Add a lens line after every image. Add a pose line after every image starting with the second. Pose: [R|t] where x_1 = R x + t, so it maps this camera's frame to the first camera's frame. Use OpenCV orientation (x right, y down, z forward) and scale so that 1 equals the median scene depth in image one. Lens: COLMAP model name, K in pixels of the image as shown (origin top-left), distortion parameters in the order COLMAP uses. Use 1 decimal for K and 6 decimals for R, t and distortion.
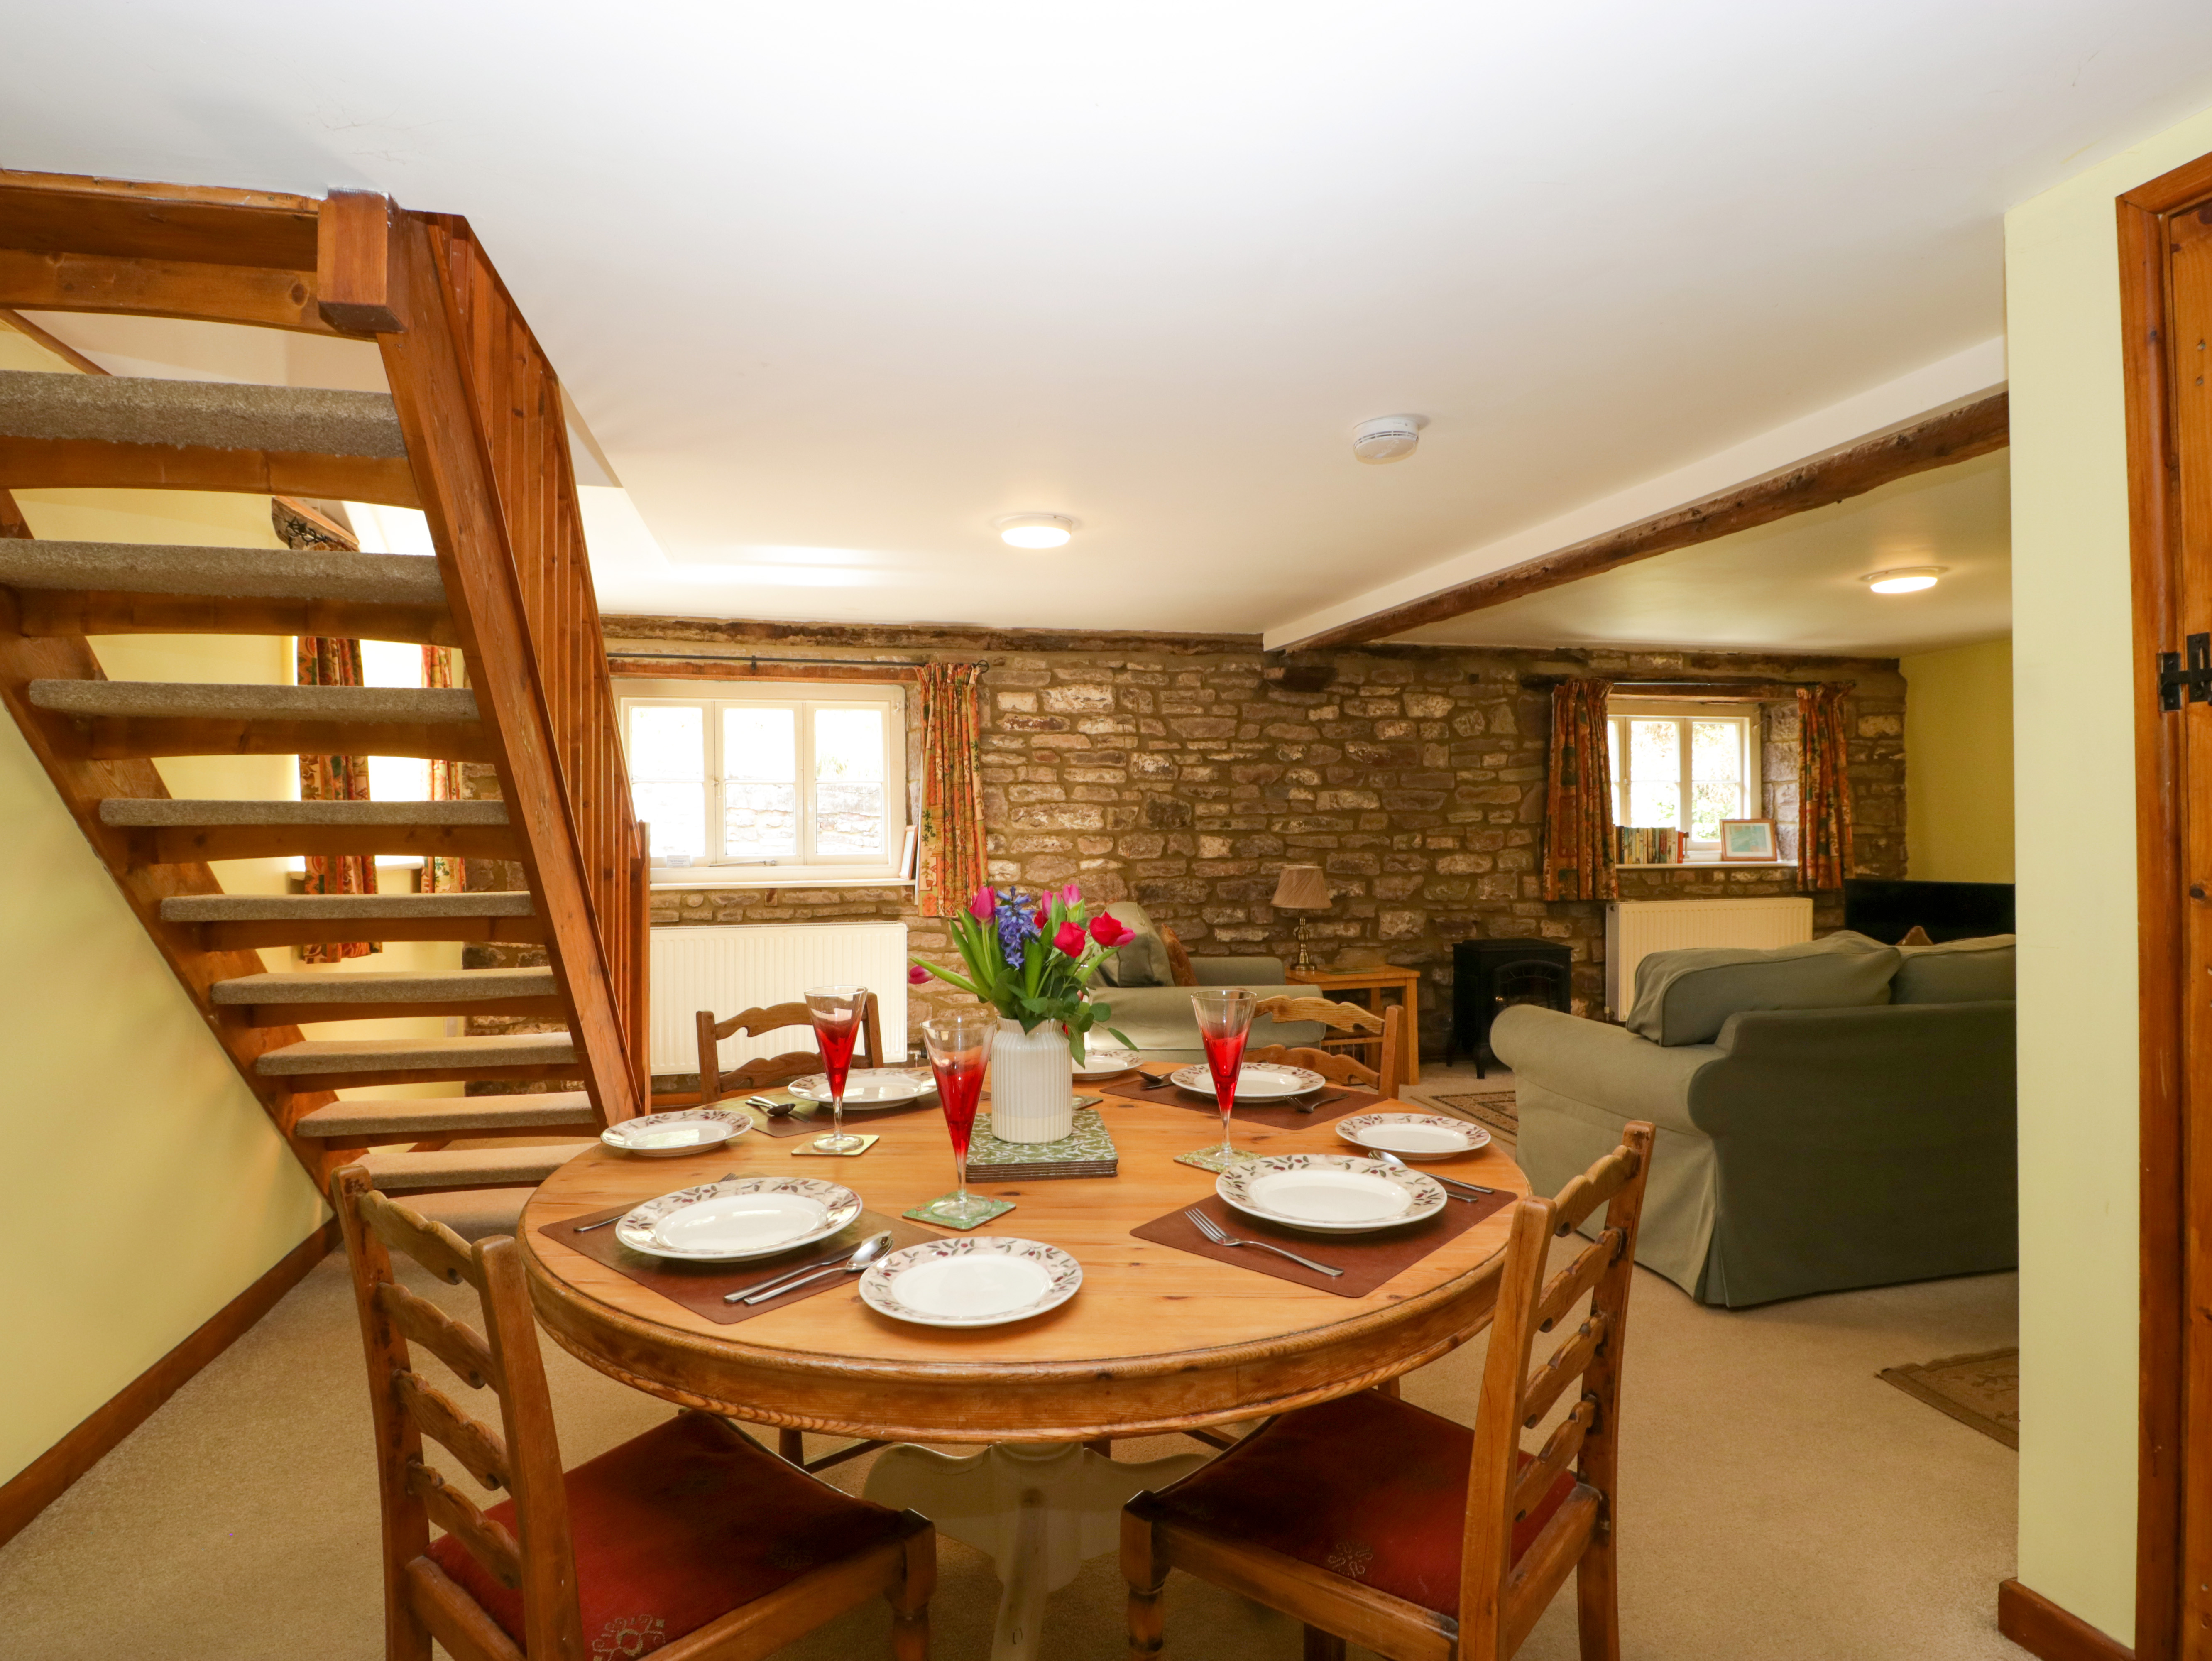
lens RADIAL K [[1146.8, 0, 1144.0], [0, 1146.8, 813.7], [0, 0, 1]] dist [-0.007733, -0.009228]
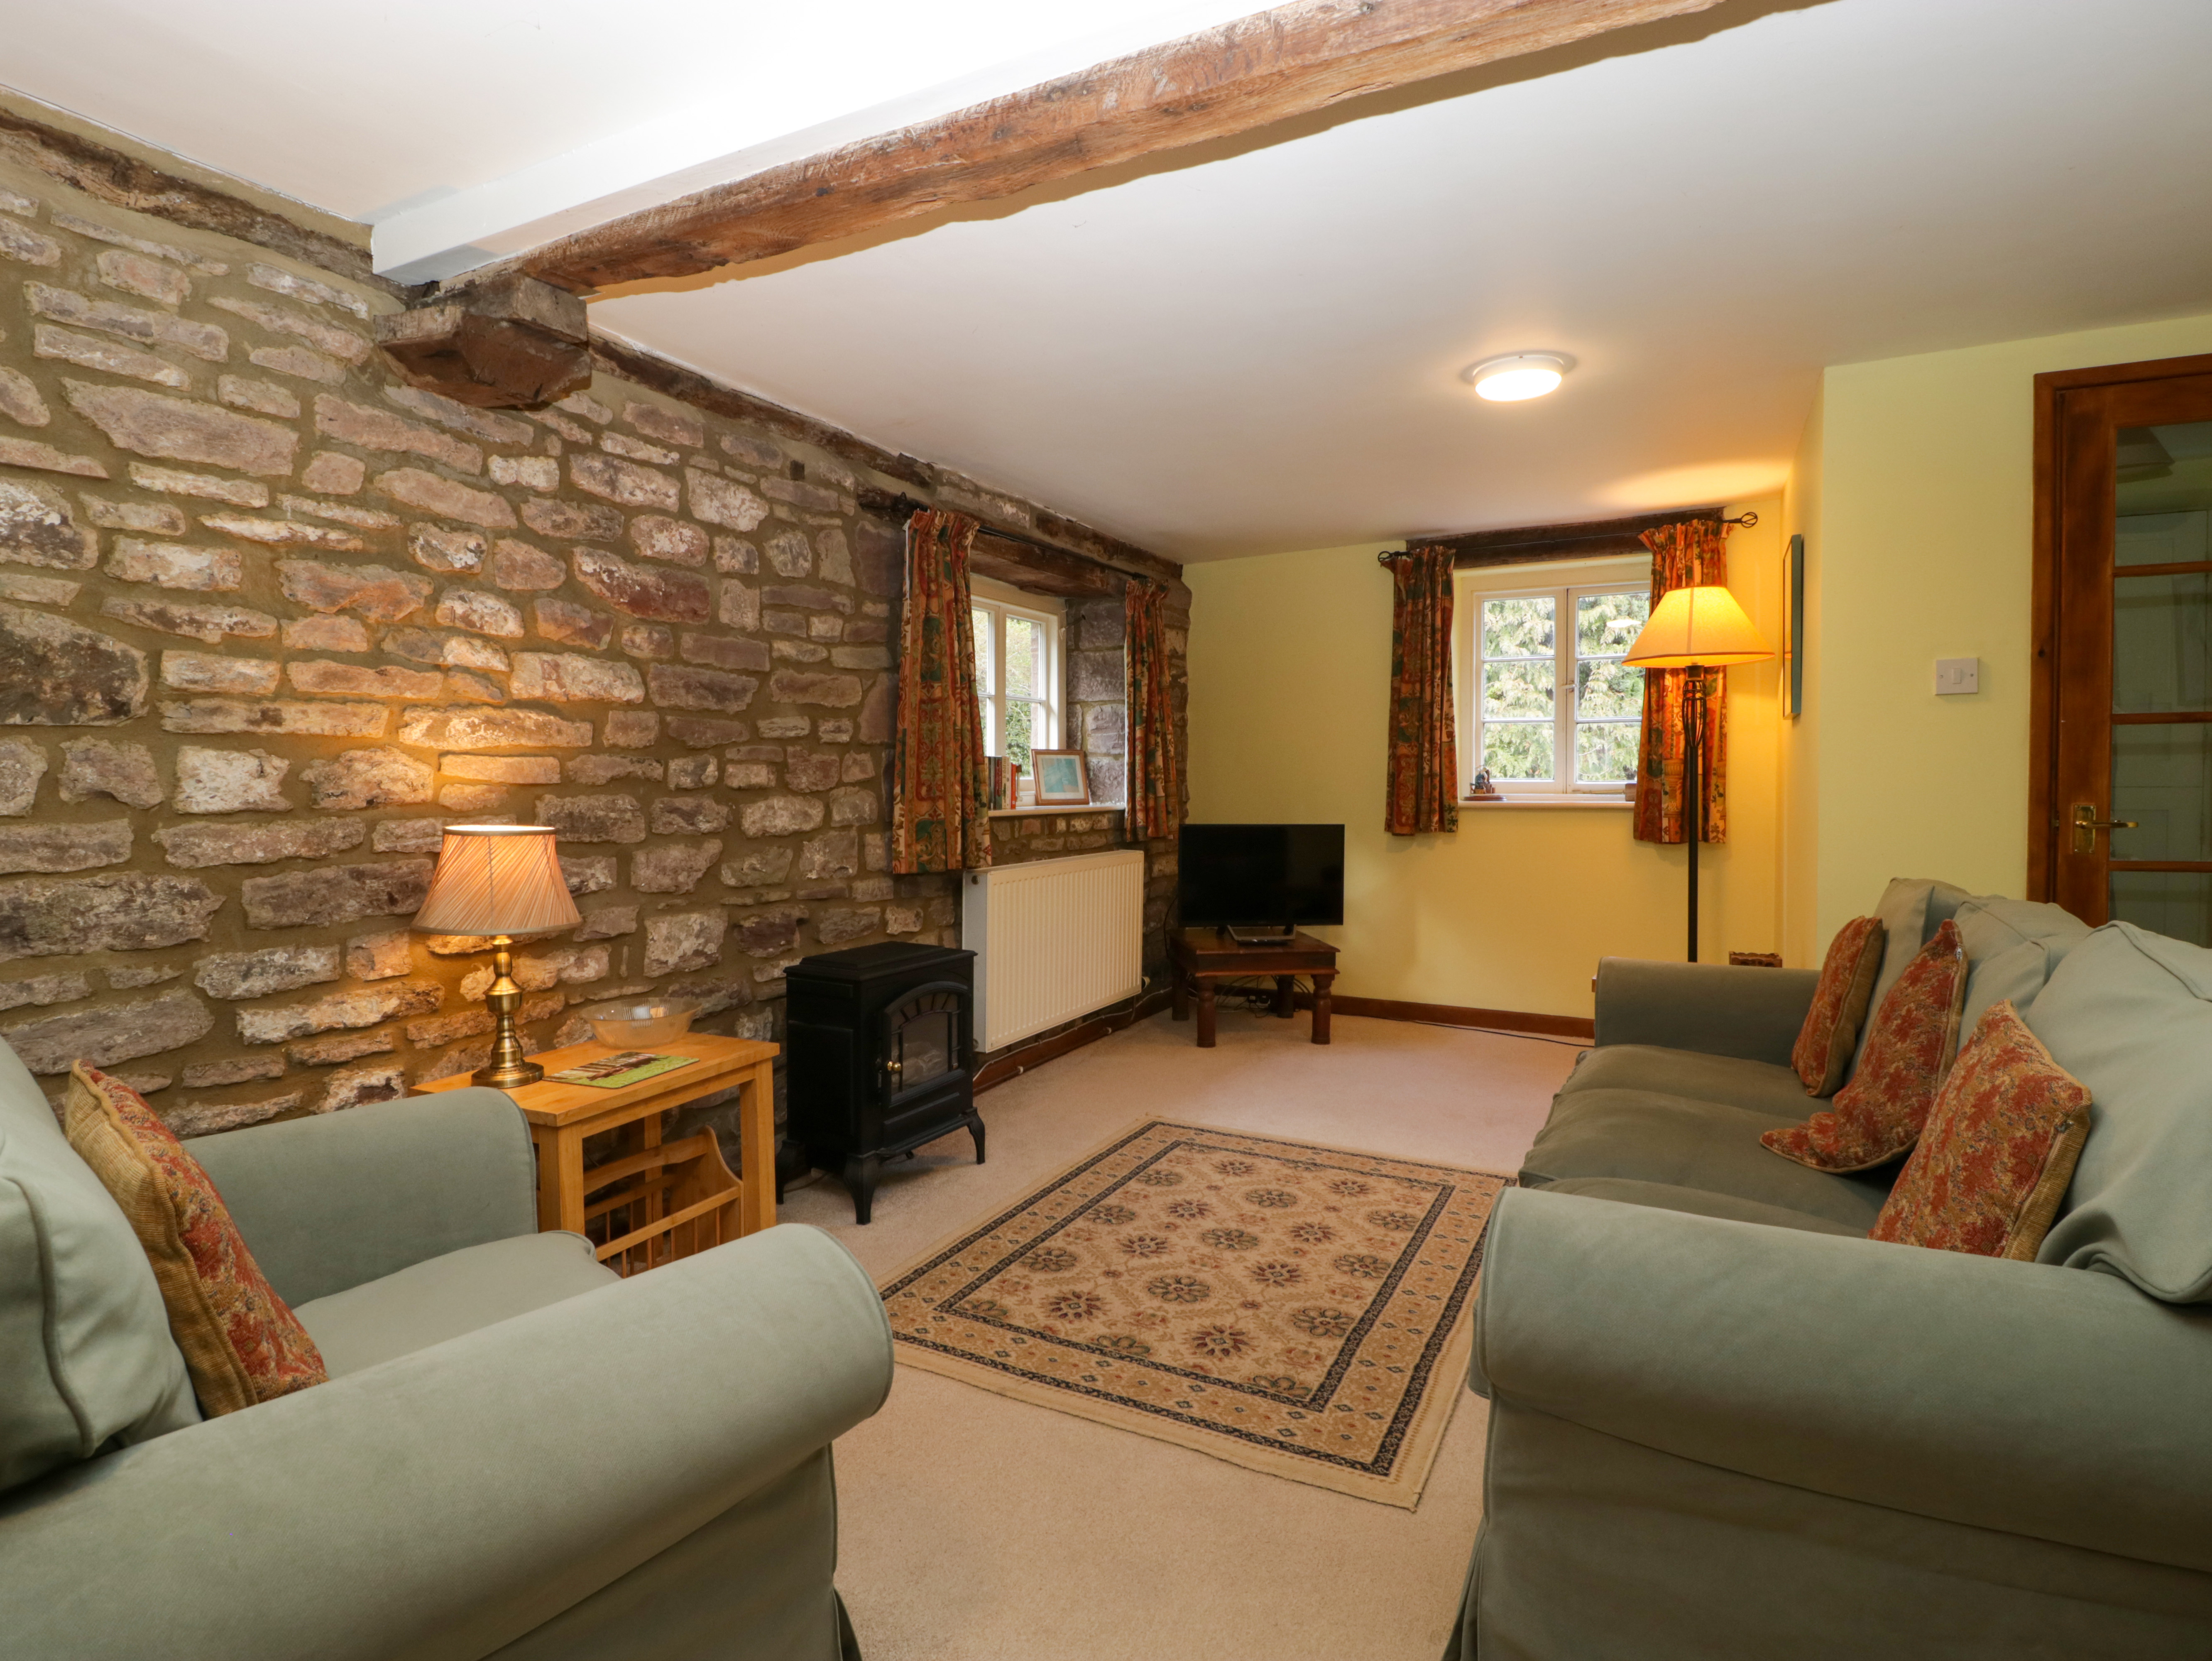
lens RADIAL K [[1146.8, 0, 1120.1], [0, 1146.8, 812.9], [0, 0, 1]] dist [-0.007733, -0.009228]
pose [[0.661827, -0.021234, 0.749356, -0.018235], [-0.003968, 0.999486, 0.031826, 0.024506], [-0.749646, -0.024037, 0.661402, 0.512522]]
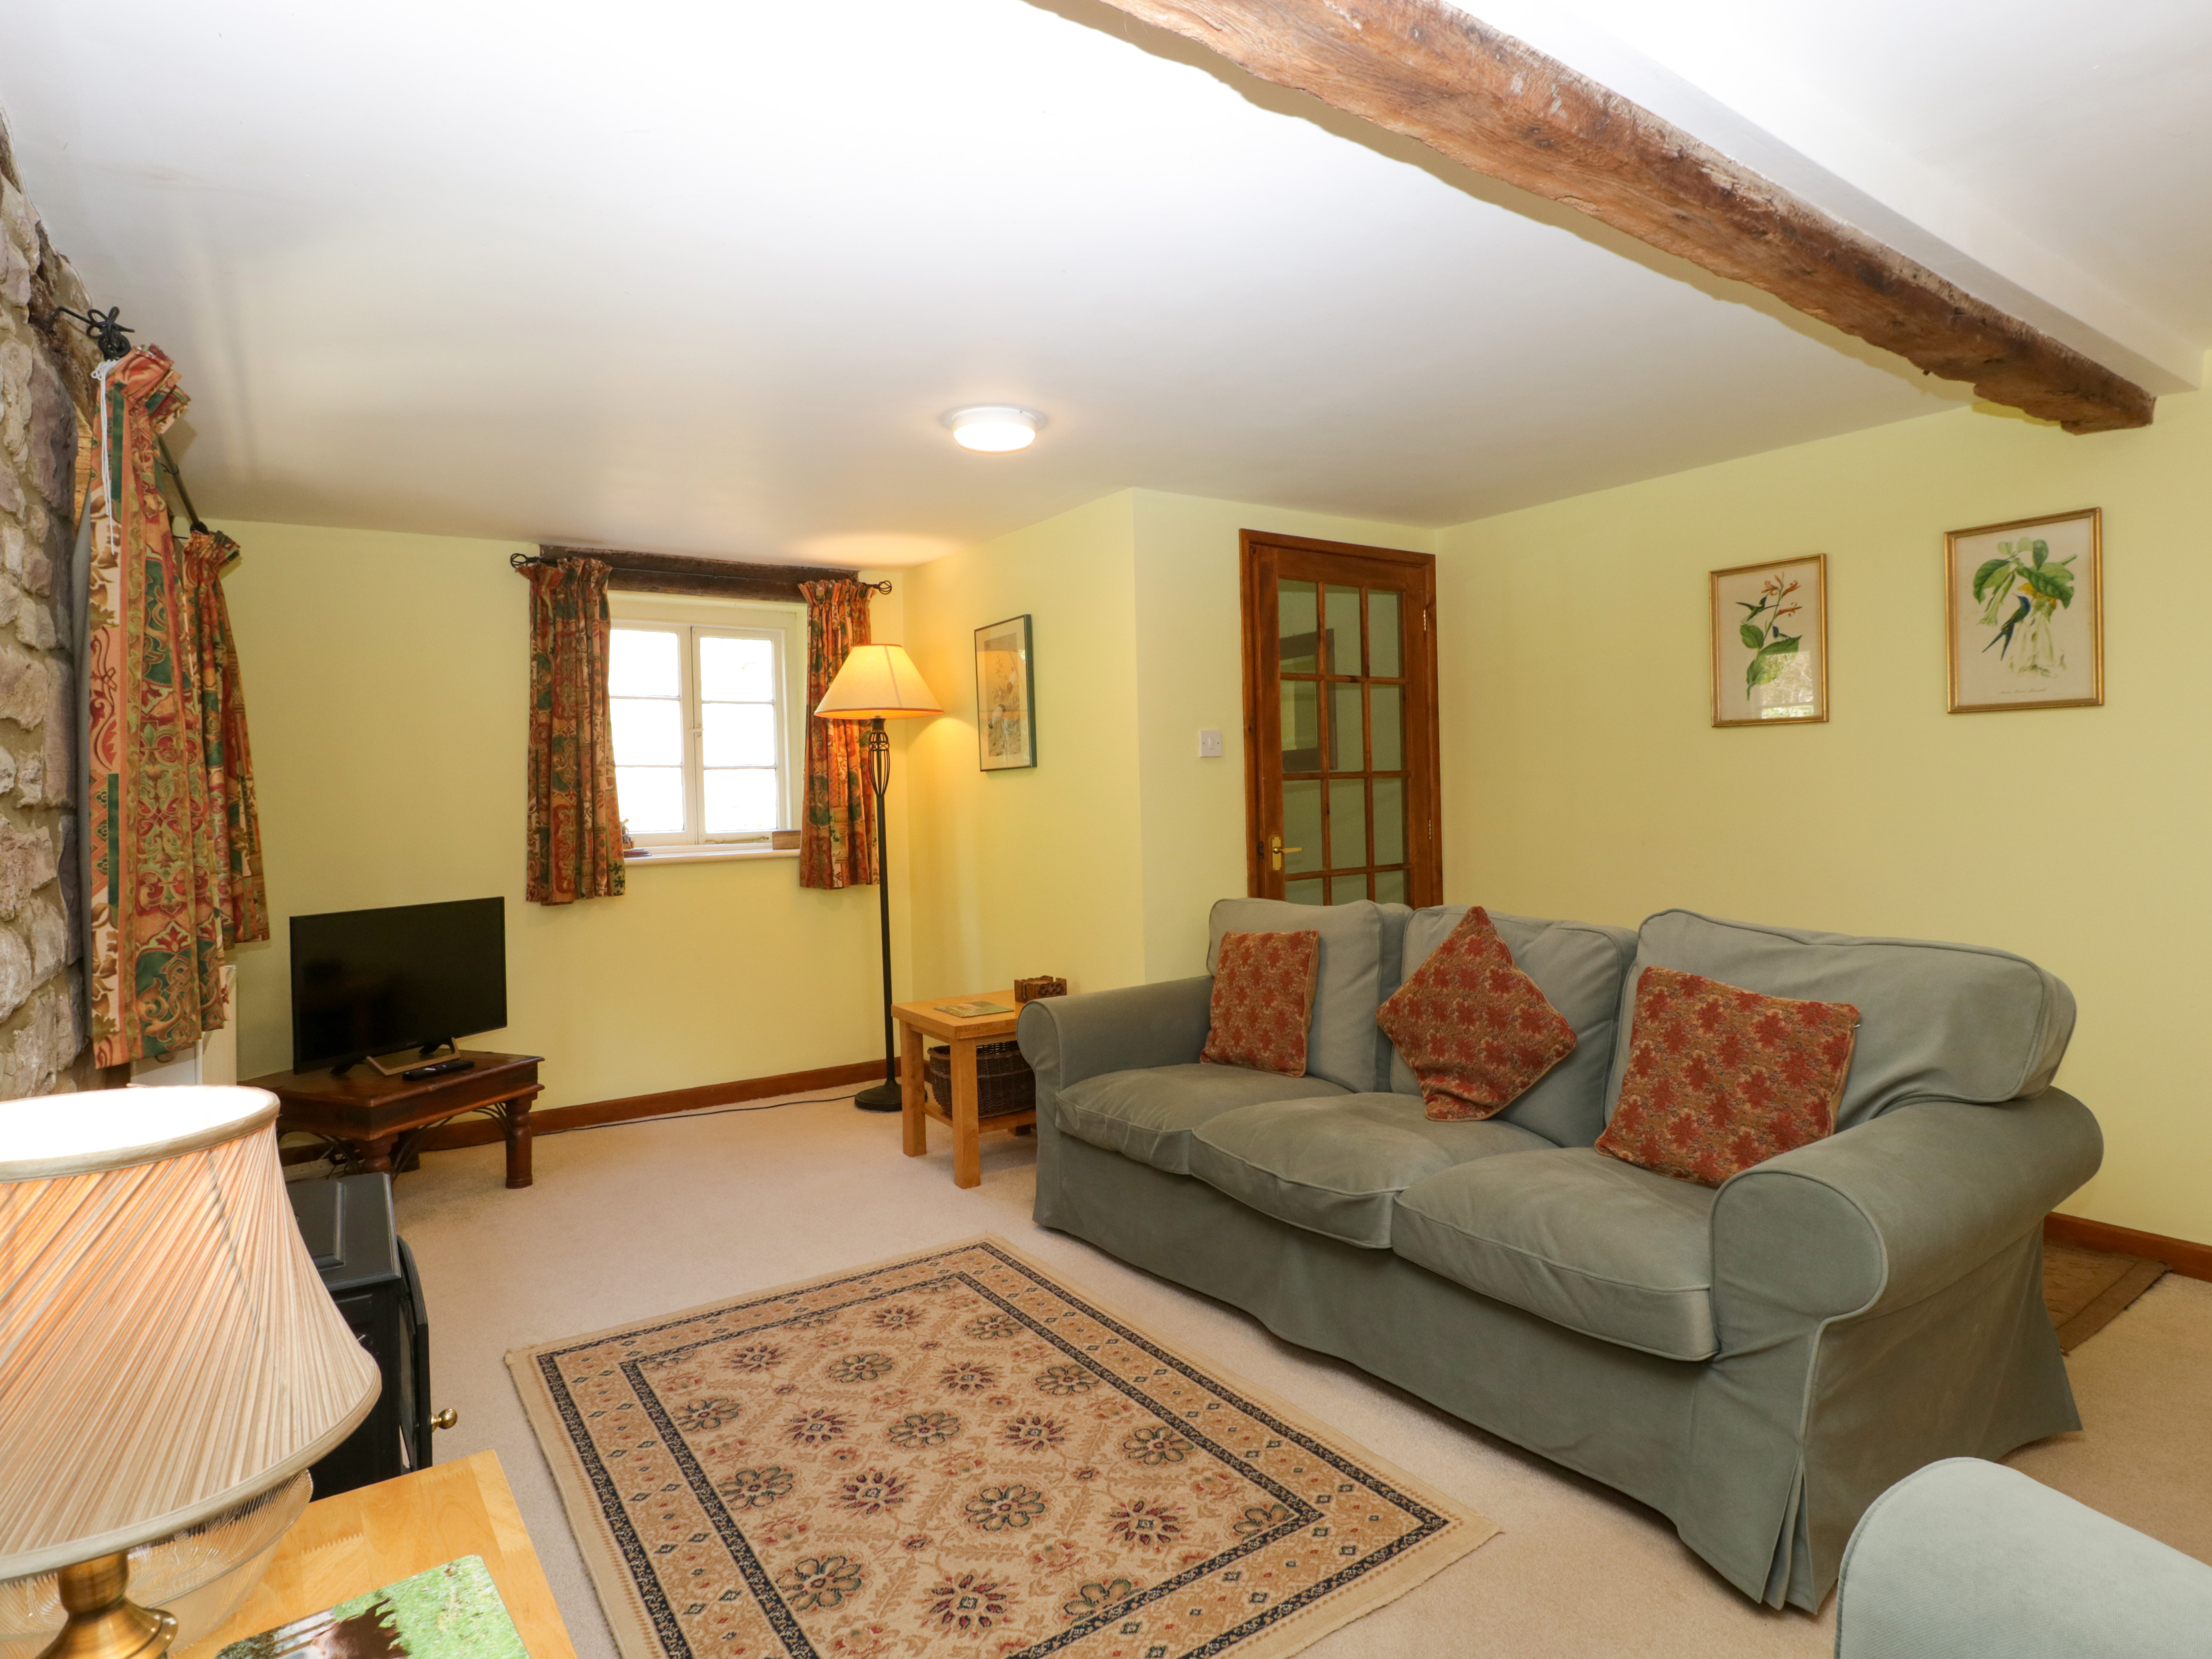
lens RADIAL K [[1146.6, 0, 1117.8], [0, 1146.6, 809.7], [0, 0, 1]] dist [-0.007733, -0.009228]
pose [[-0.334006, 0.002360, 0.942568, -0.009968], [0.020371, 0.999781, 0.004716, 0.013561], [-0.942351, 0.020777, -0.333981, 0.838964]]
